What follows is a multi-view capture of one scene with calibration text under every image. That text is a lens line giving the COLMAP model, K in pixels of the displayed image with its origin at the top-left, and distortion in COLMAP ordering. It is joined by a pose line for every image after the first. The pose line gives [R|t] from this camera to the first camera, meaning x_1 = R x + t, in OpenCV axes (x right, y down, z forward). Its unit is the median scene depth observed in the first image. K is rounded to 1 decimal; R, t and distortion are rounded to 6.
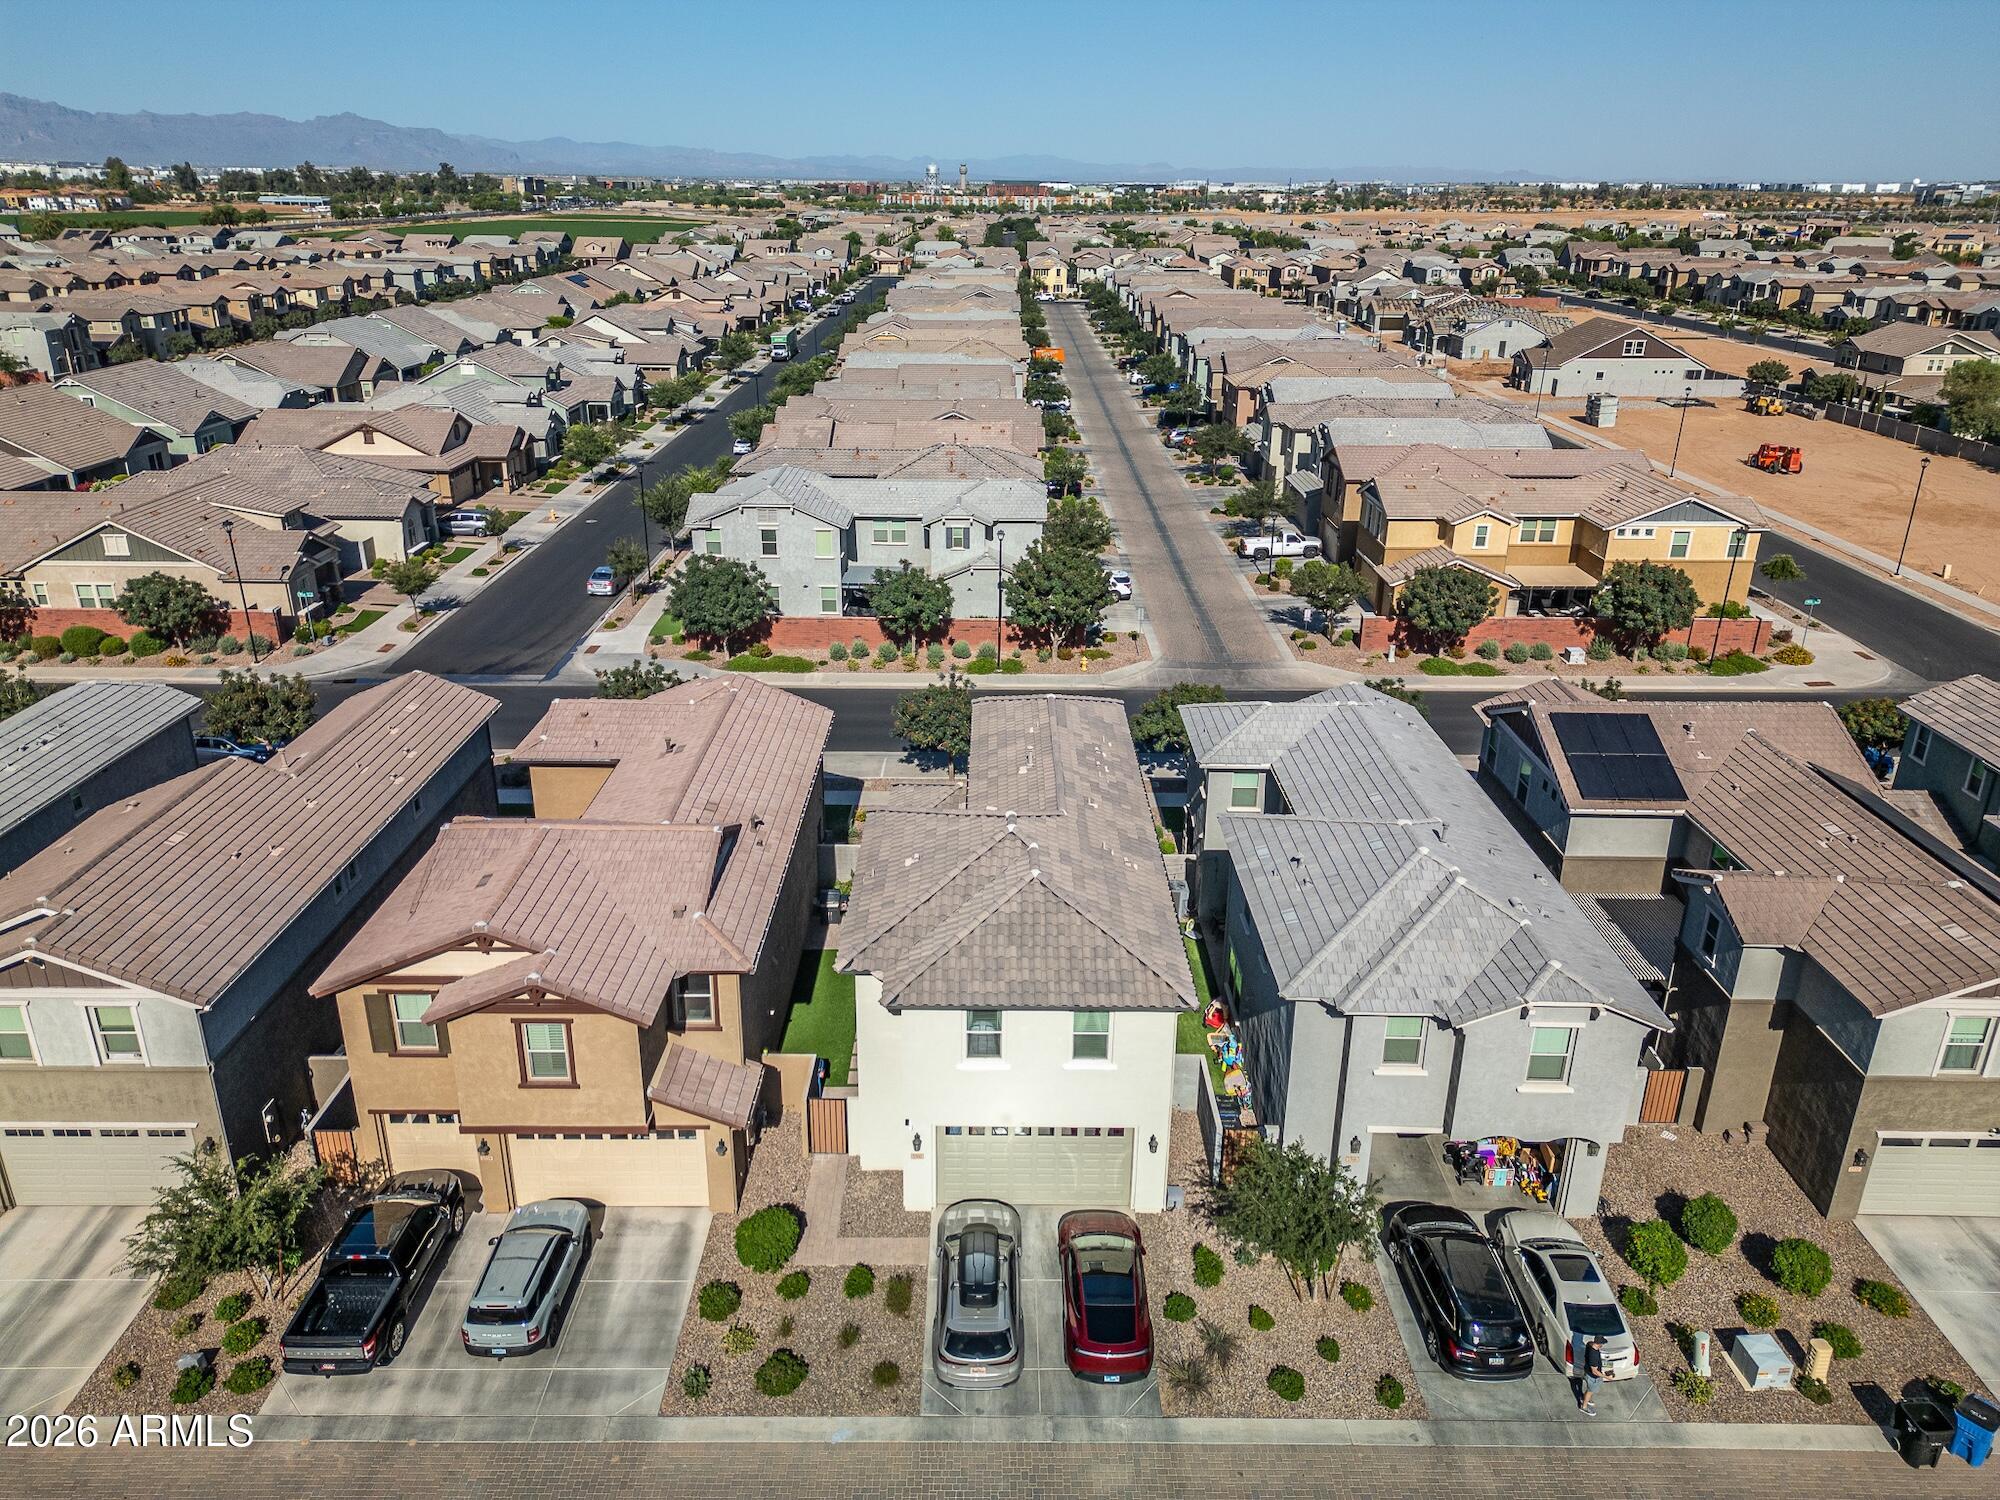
lens RADIAL K [[1394.2, 0, 993.9], [0, 1394.2, 753.3], [0, 0, 1]] dist [0.073250, -0.072758]
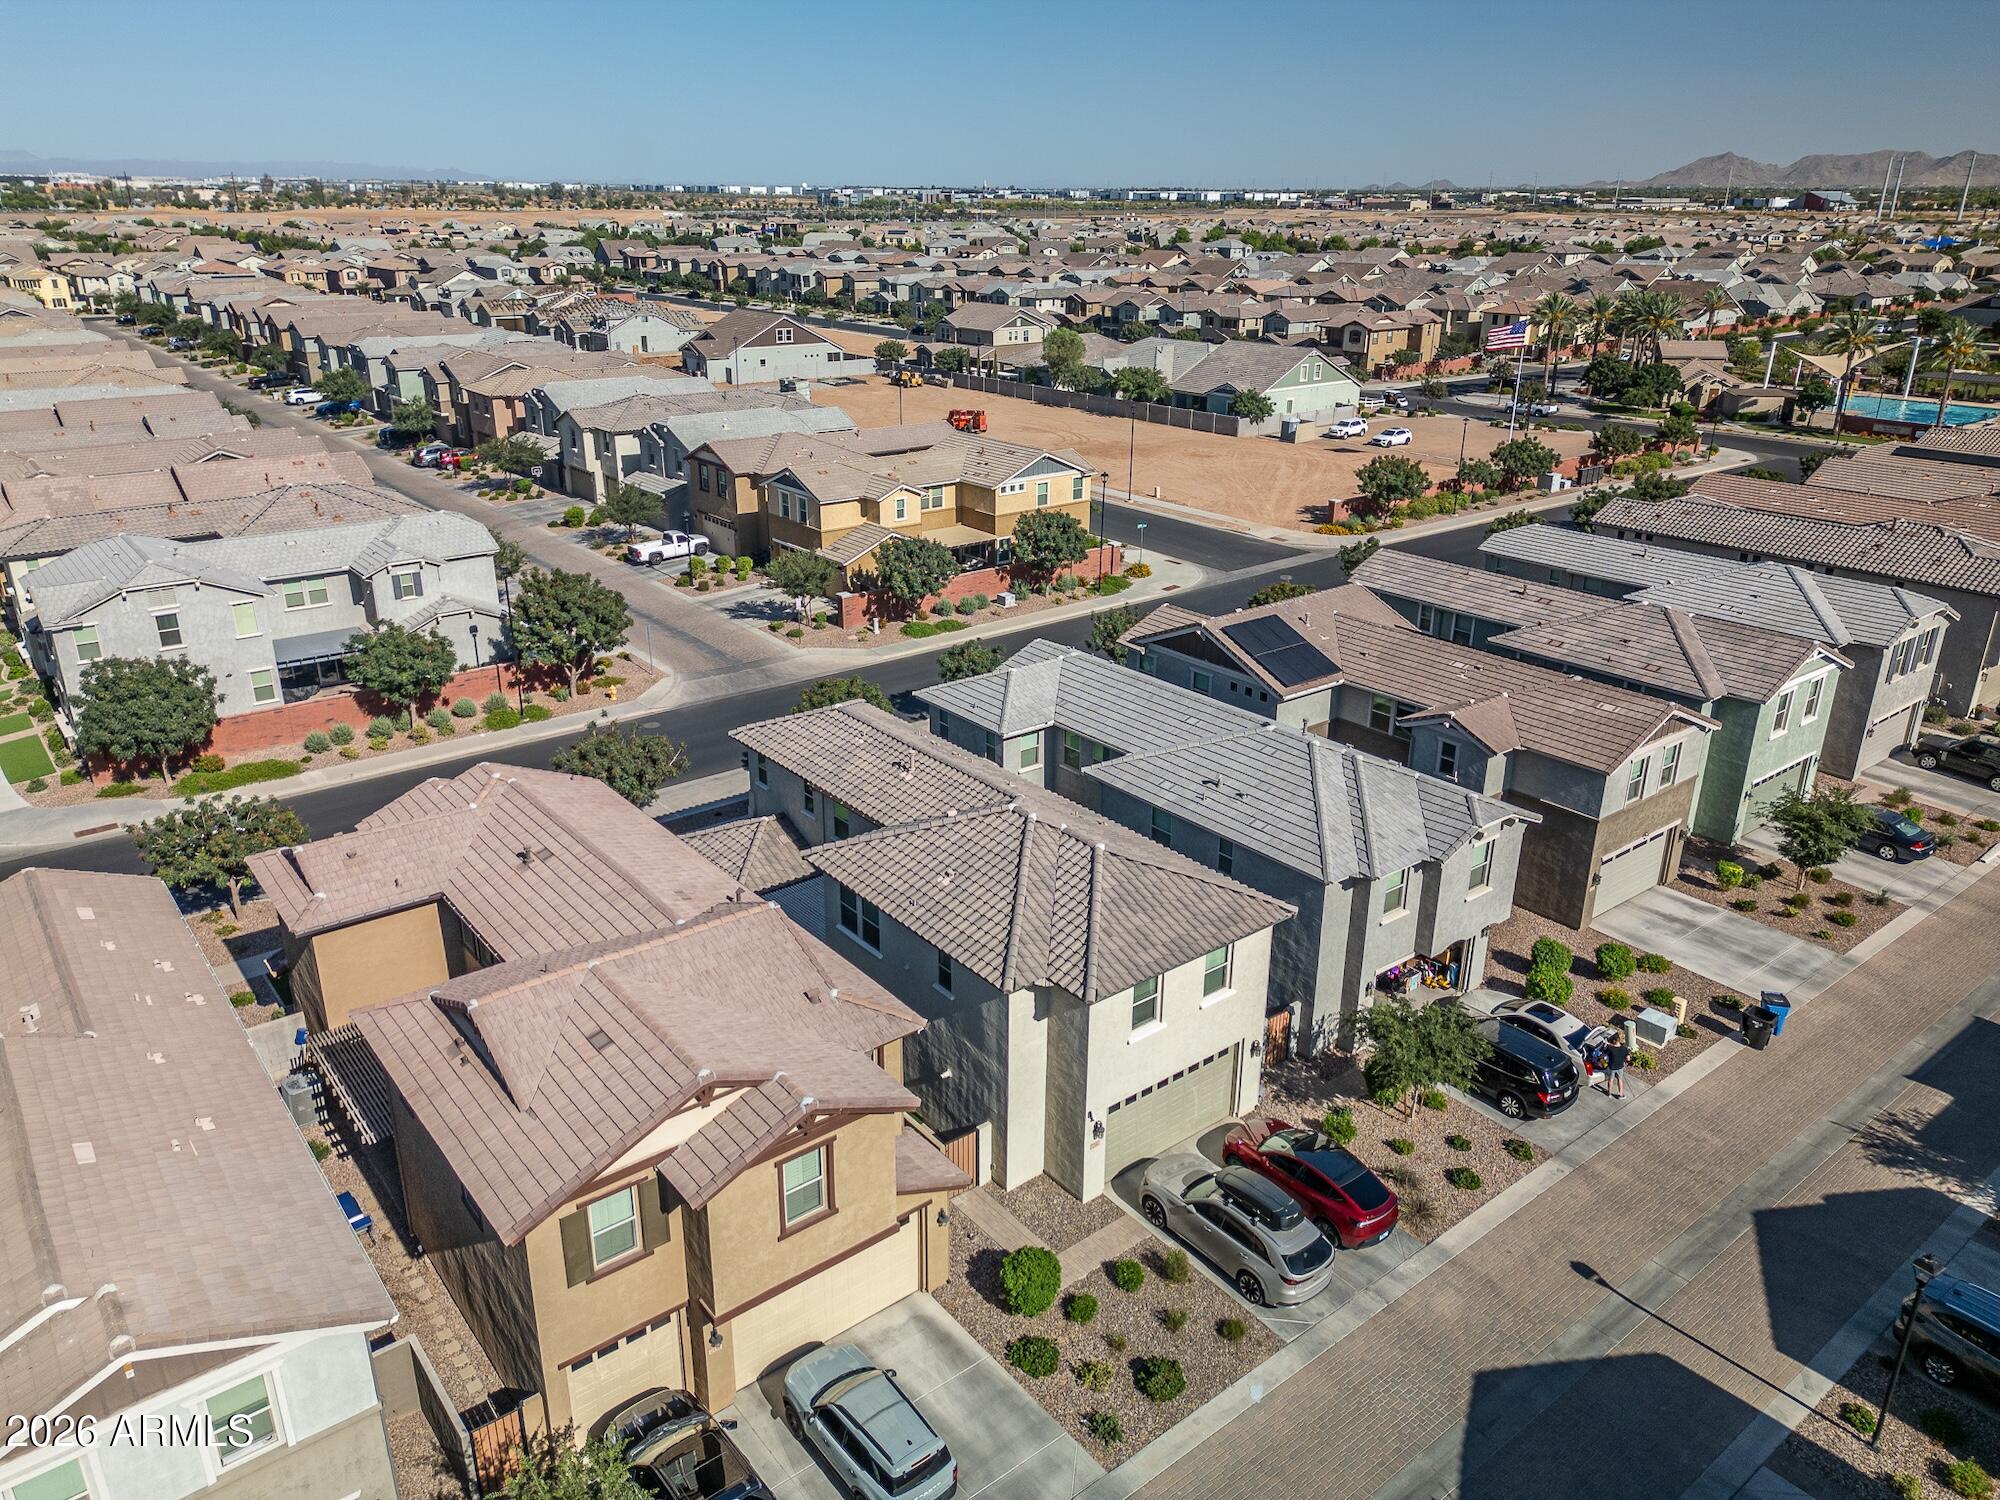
lens RADIAL K [[1394.2, 0, 993.9], [0, 1394.2, 753.3], [0, 0, 1]] dist [0.073250, -0.072758]
pose [[0.782489, -0.234165, 0.576956, -0.255906], [0.233676, 0.969302, 0.076483, -0.033282], [-0.577154, 0.074974, 0.813186, 0.079471]]
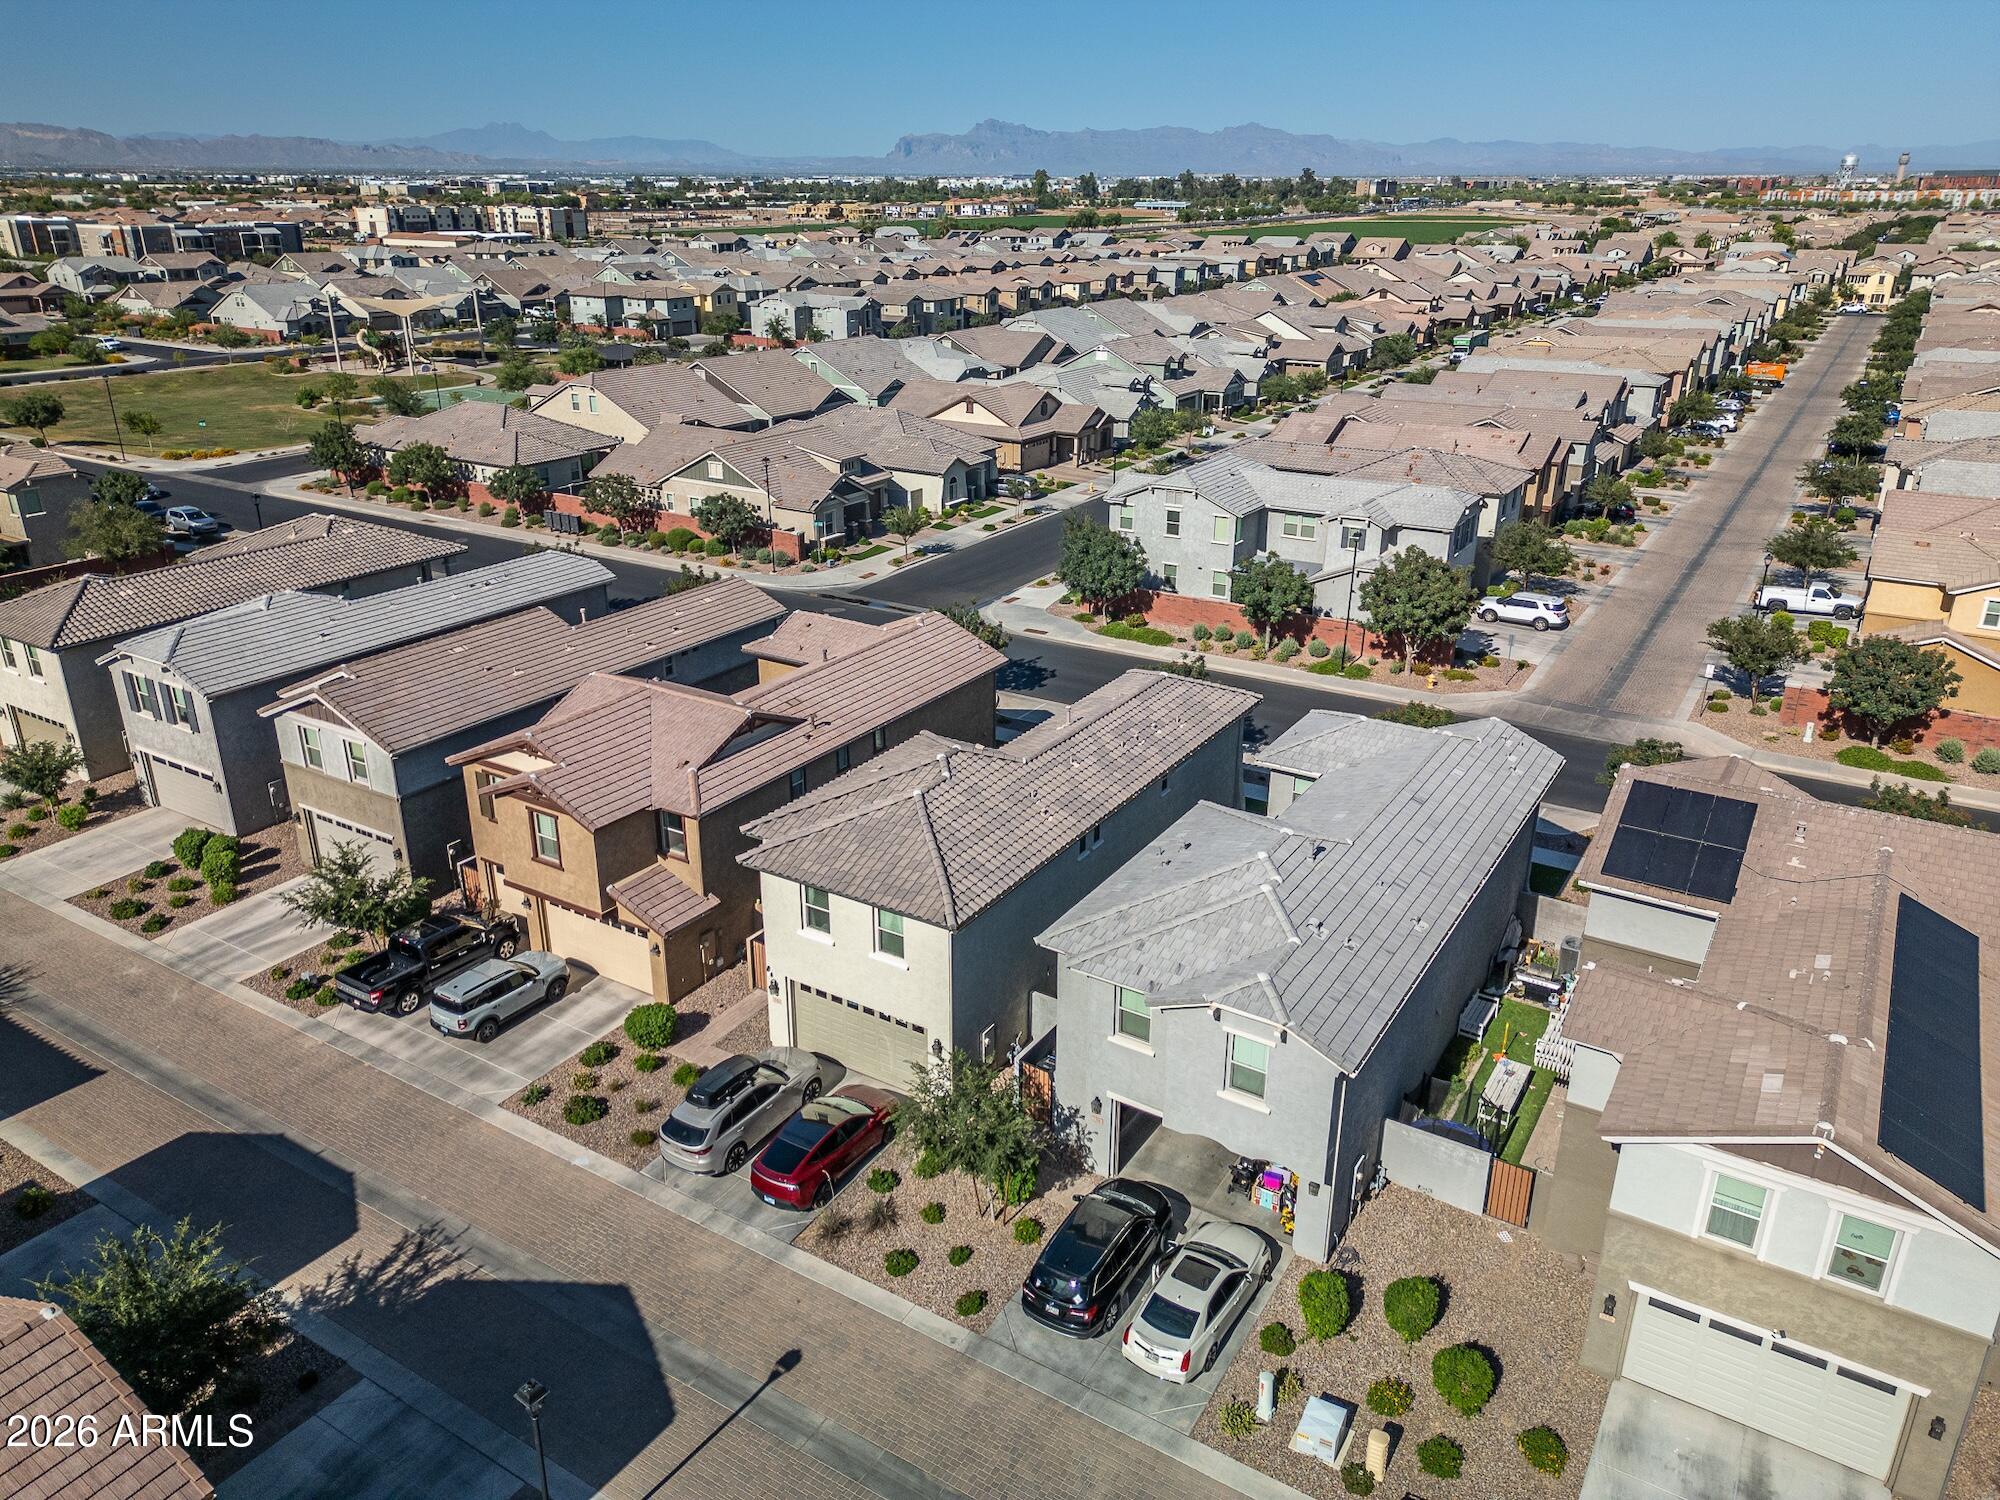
lens RADIAL K [[1394.2, 0, 993.9], [0, 1394.2, 753.3], [0, 0, 1]] dist [0.073250, -0.072758]
pose [[0.847347, 0.193522, -0.494522, 0.263985], [-0.193876, 0.979690, 0.051183, -0.006557], [0.494383, 0.052506, 0.867657, 0.018845]]
